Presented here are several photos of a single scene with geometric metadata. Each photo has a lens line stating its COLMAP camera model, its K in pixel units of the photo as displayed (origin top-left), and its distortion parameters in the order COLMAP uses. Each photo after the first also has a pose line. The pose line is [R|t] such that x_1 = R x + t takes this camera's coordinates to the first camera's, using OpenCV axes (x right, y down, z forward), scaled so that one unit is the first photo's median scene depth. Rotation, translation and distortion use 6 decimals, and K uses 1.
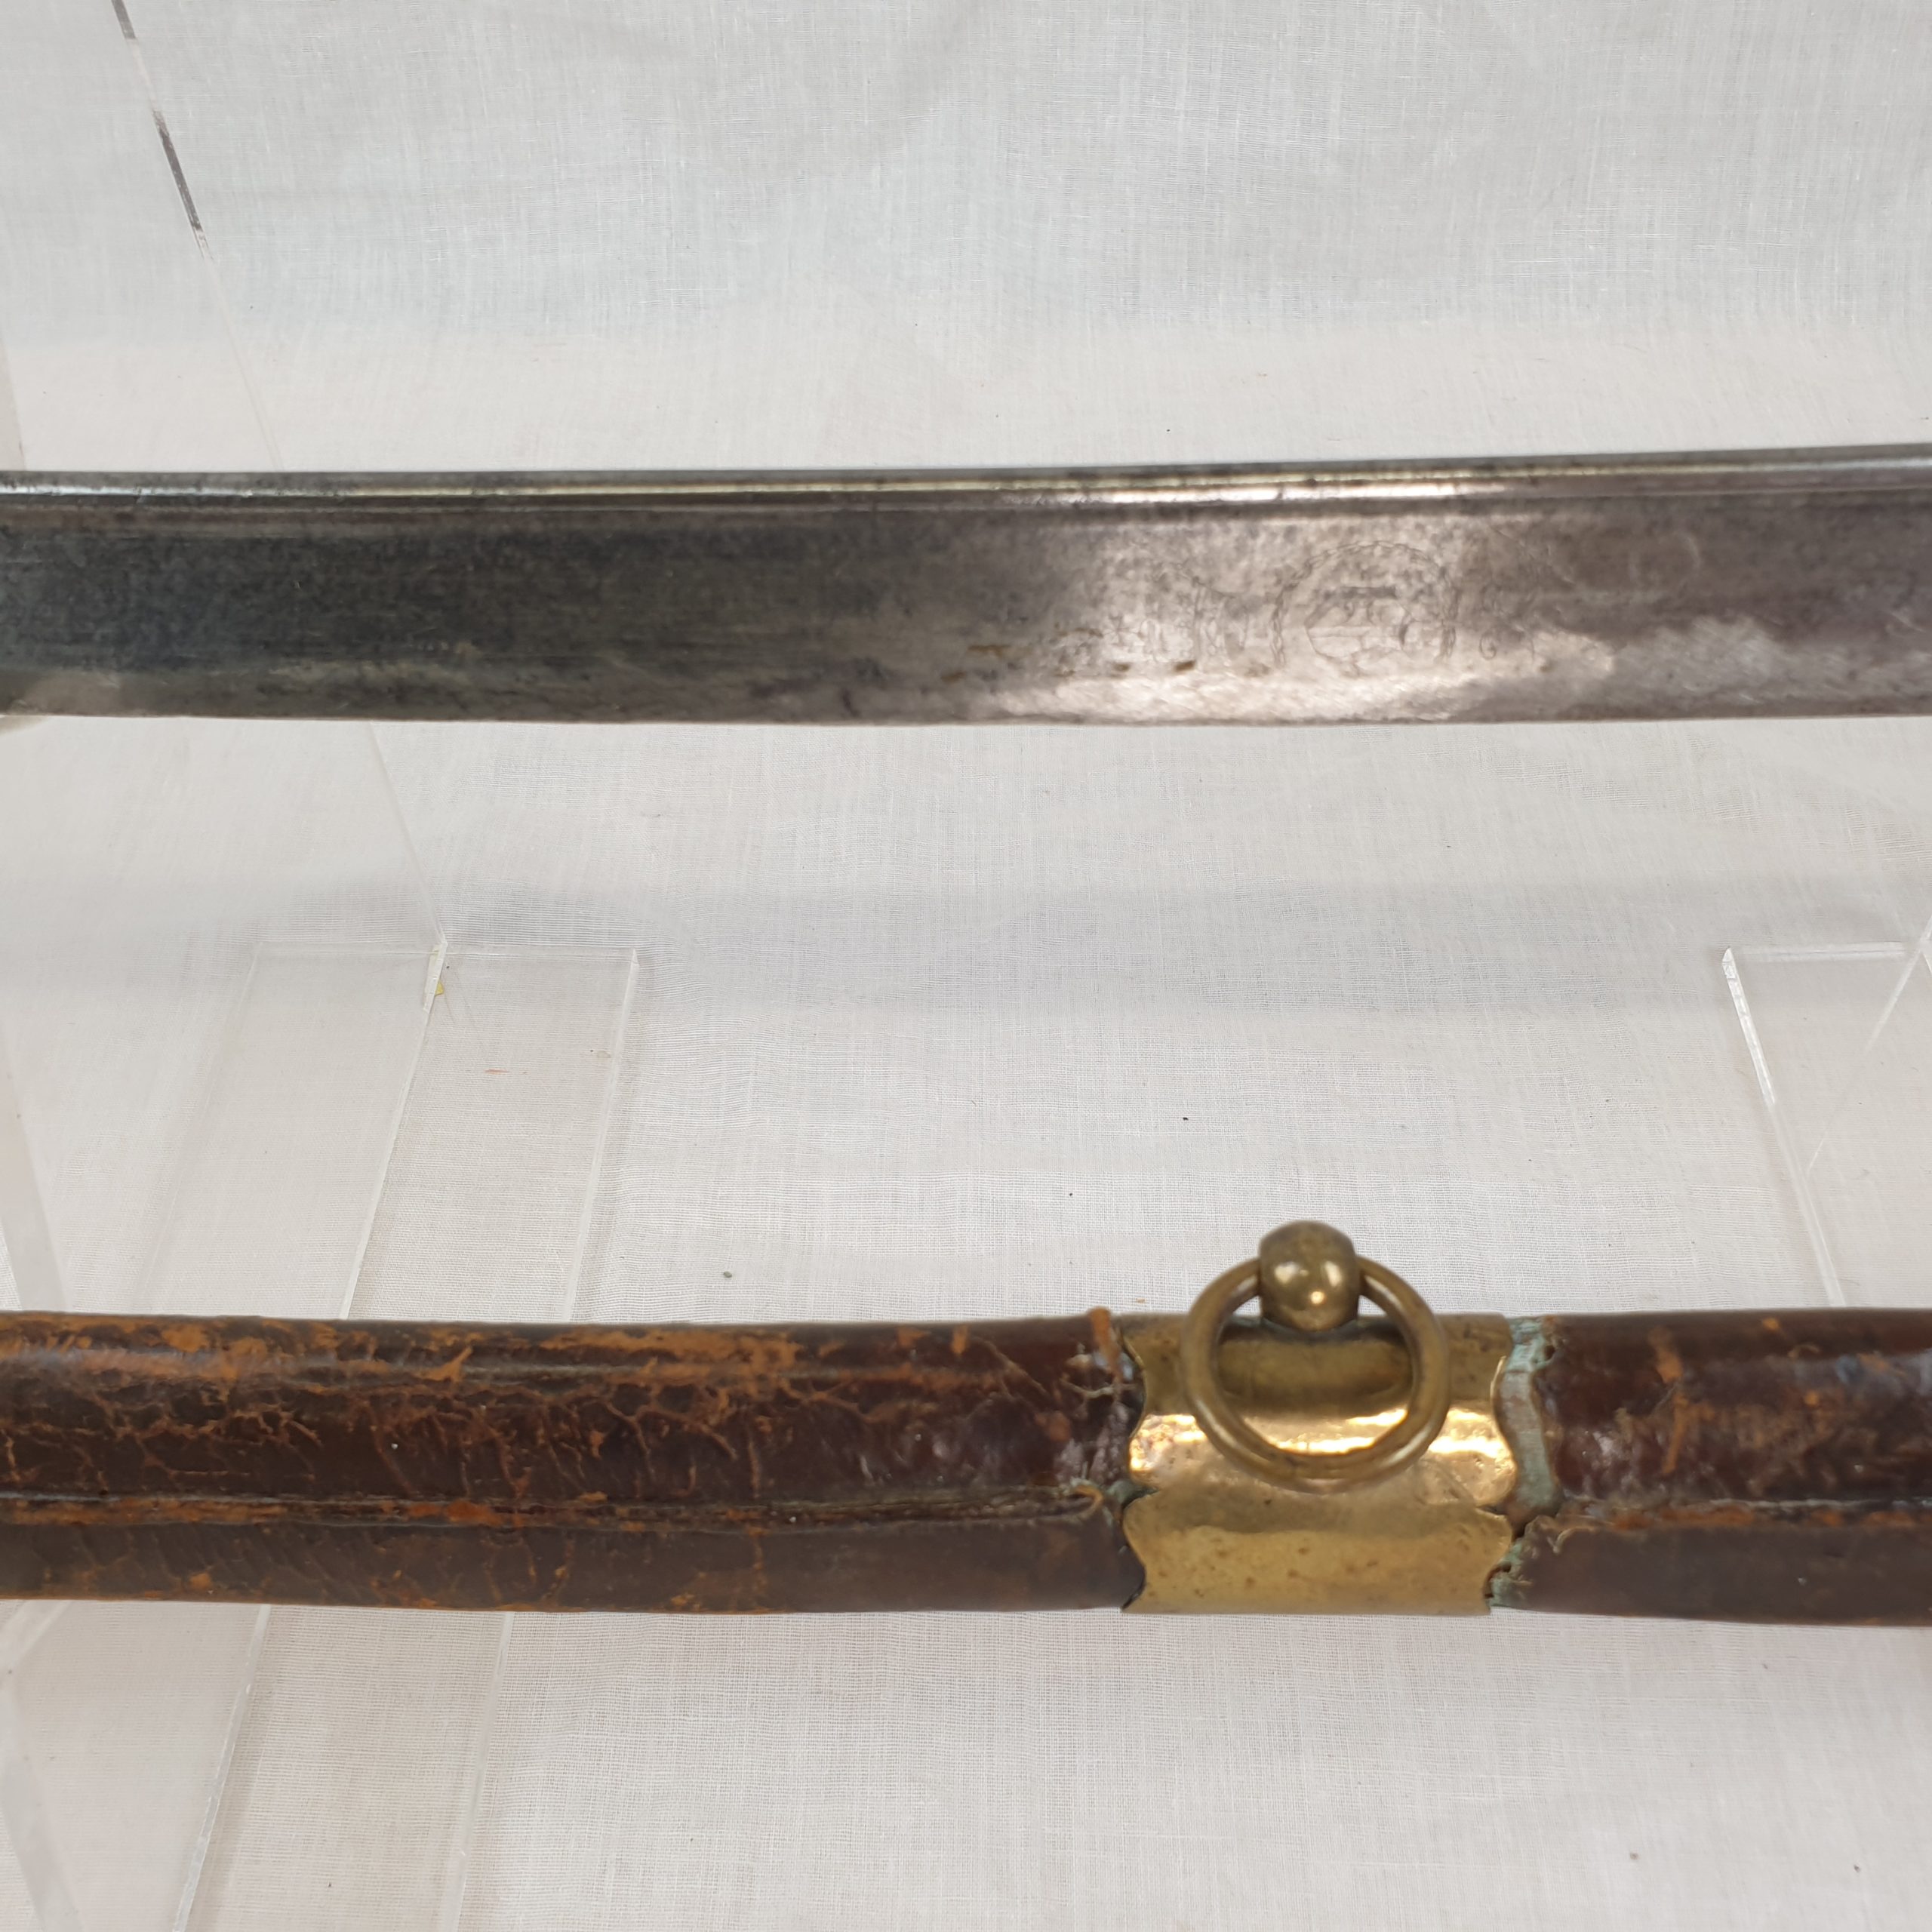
lens RADIAL K [[2060.5, 0, 997.3], [0, 2060.5, 973.6], [0, 0, 1]] dist [-0.005908, 0.000000]
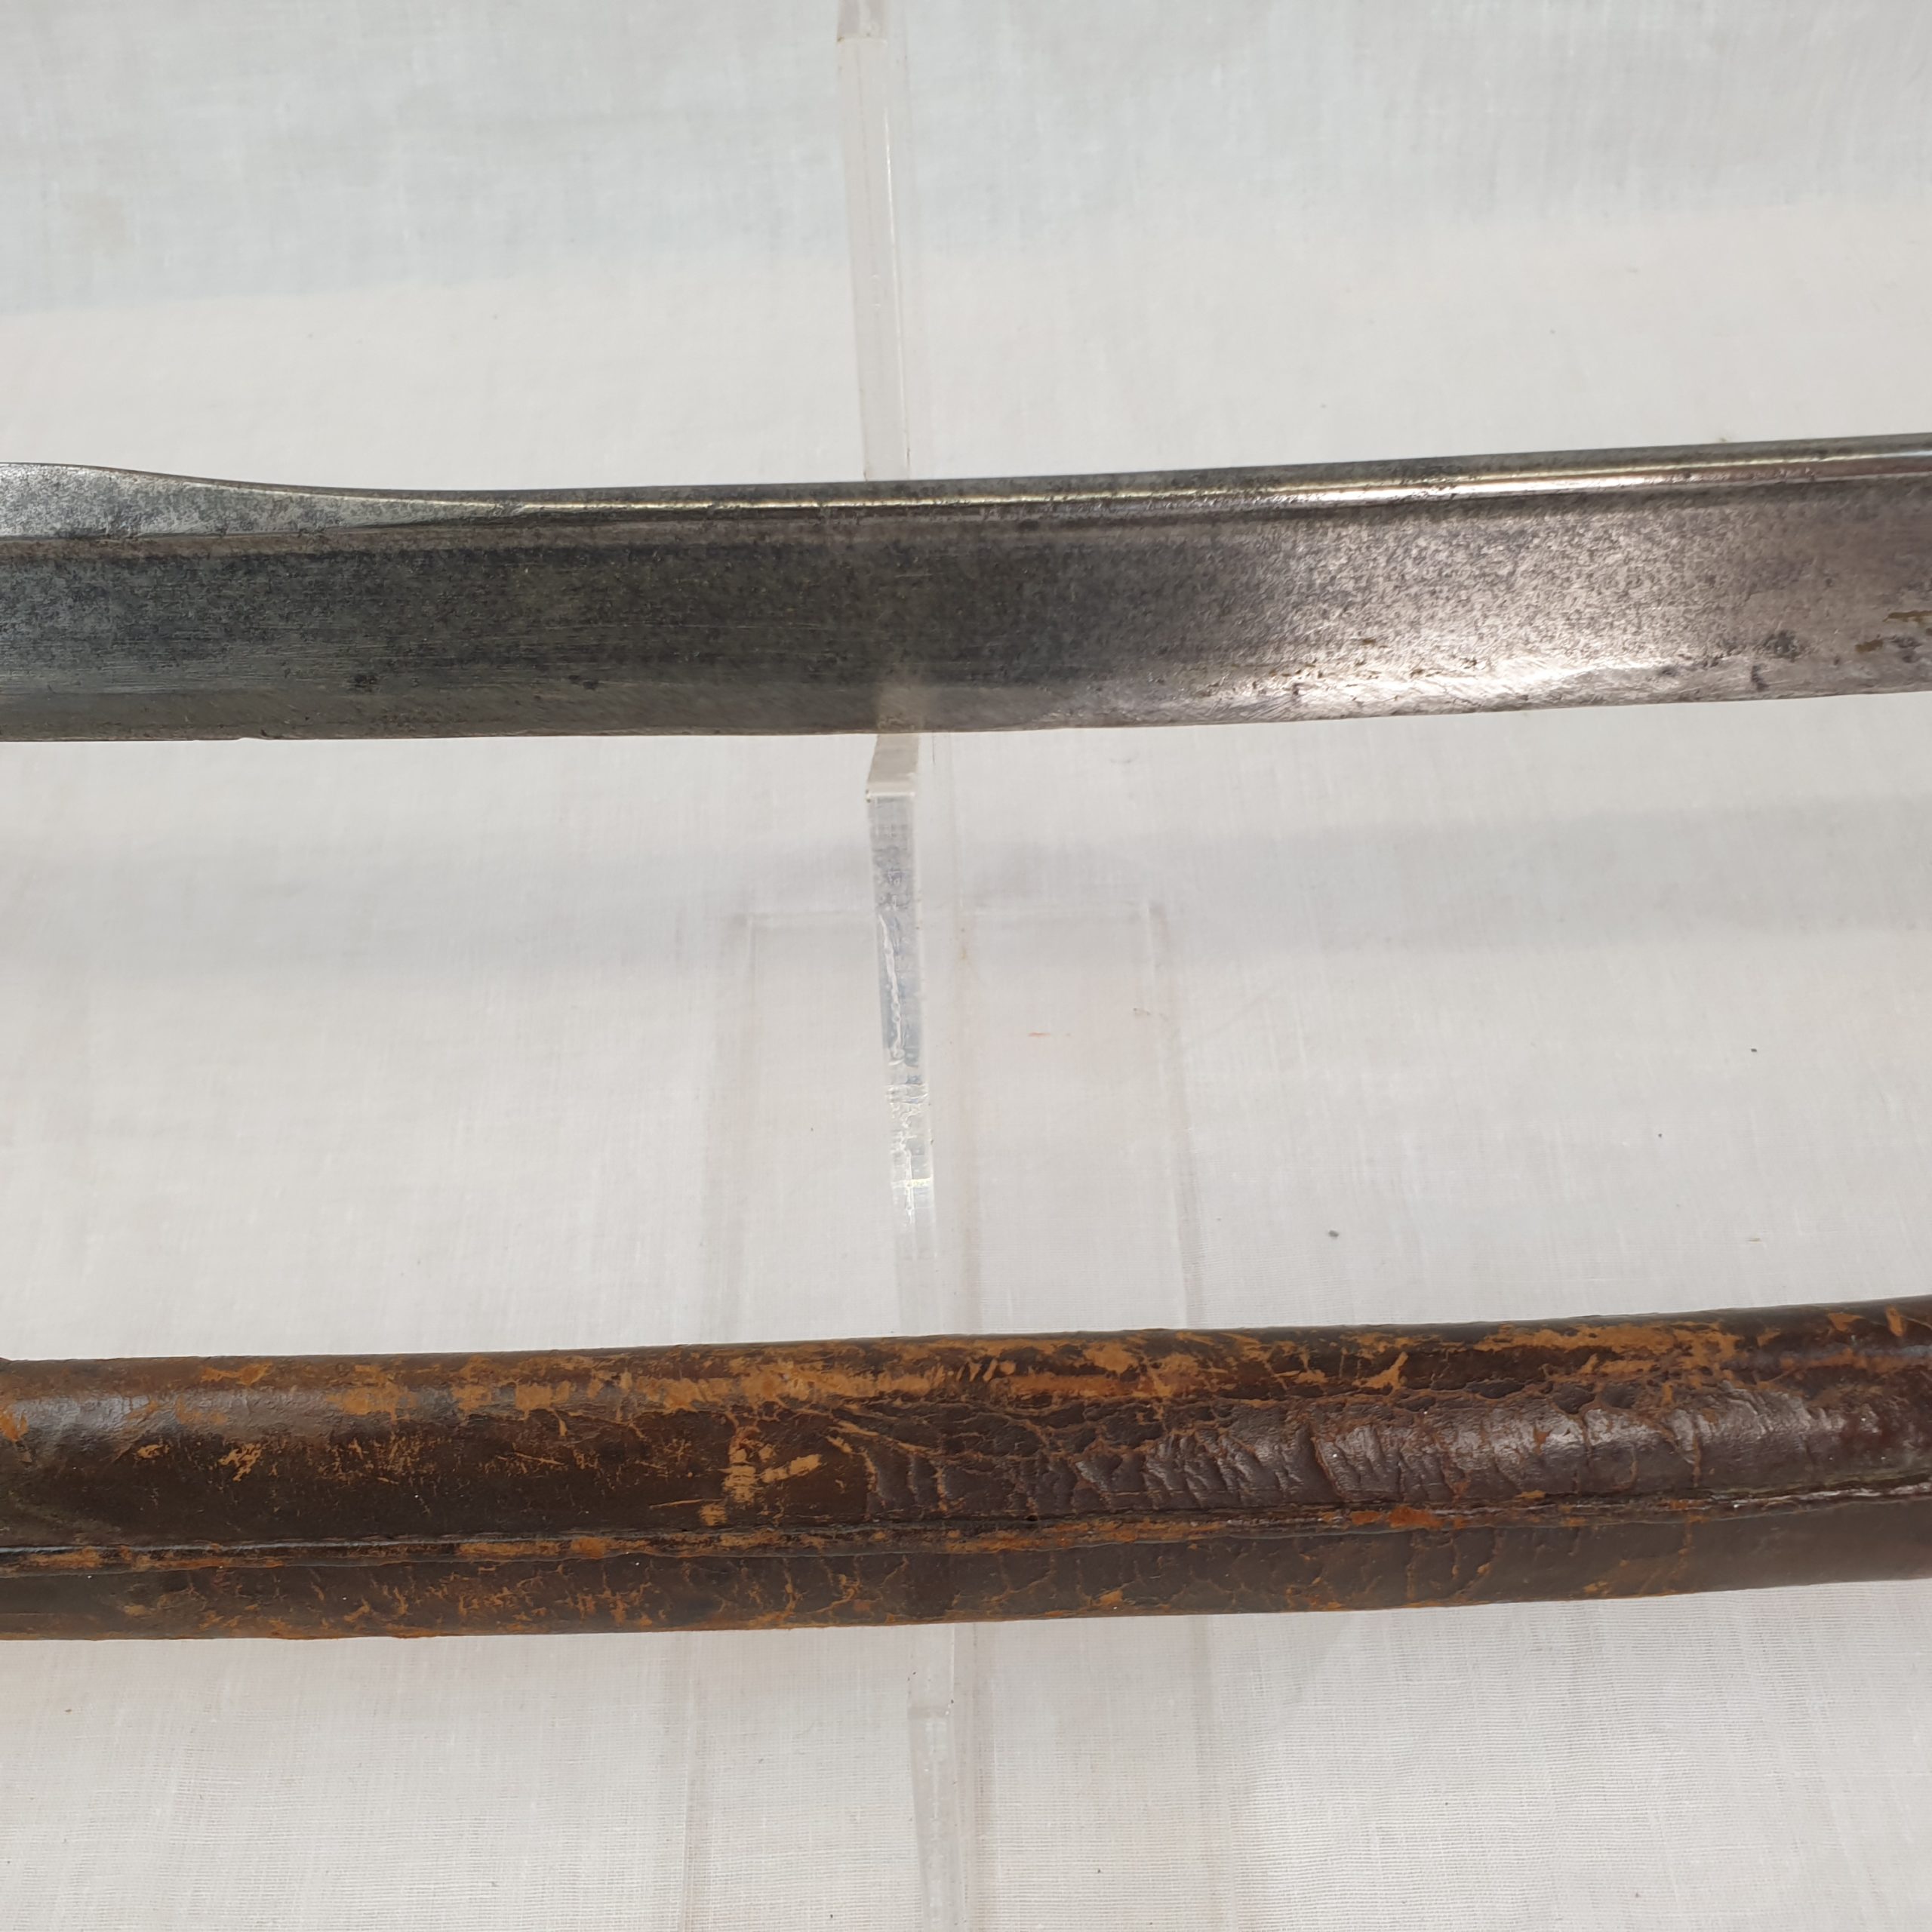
lens RADIAL K [[2060.5, 0, 1000.7], [0, 2060.5, 963.4], [0, 0, 1]] dist [-0.005908, 0.000000]
pose [[0.998495, -0.050740, 0.020790, -0.459260], [0.049473, 0.997120, 0.057481, -0.072577], [-0.023647, -0.056366, 0.998130, 0.025727]]
